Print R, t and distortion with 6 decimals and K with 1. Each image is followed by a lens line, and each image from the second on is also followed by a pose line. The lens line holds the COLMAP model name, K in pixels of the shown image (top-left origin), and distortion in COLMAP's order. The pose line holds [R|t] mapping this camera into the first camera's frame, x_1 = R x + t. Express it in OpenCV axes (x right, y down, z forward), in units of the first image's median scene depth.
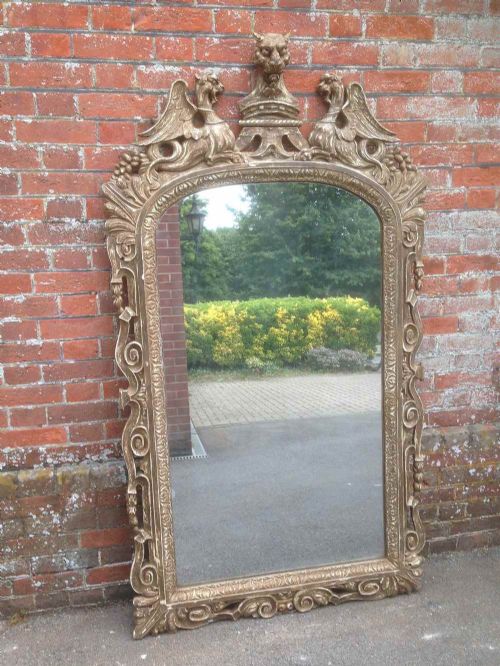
lens RADIAL K [[588.0, 0, 256.3], [0, 588.0, 337.1], [0, 0, 1]] dist [0.131291, -0.222512]
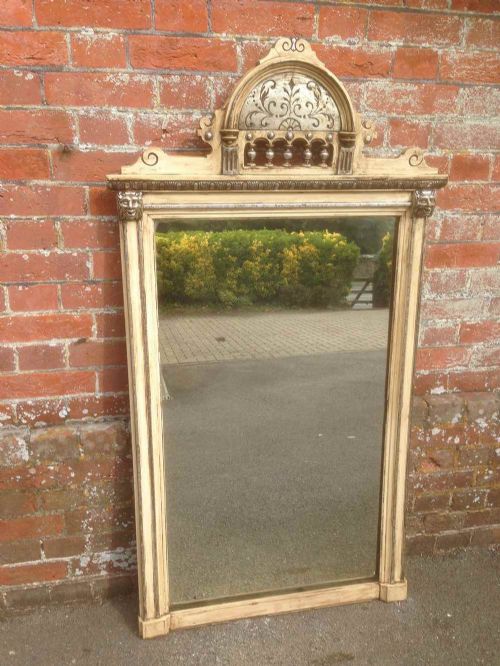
lens RADIAL K [[564.9, 0, 251.0], [0, 564.9, 335.7], [0, 0, 1]] dist [0.129127, -0.210855]
pose [[0.999464, 0.031657, 0.008312, 0.034166], [-0.032320, 0.994654, 0.098076, 0.017005], [-0.005162, -0.098293, 0.995144, 0.287940]]
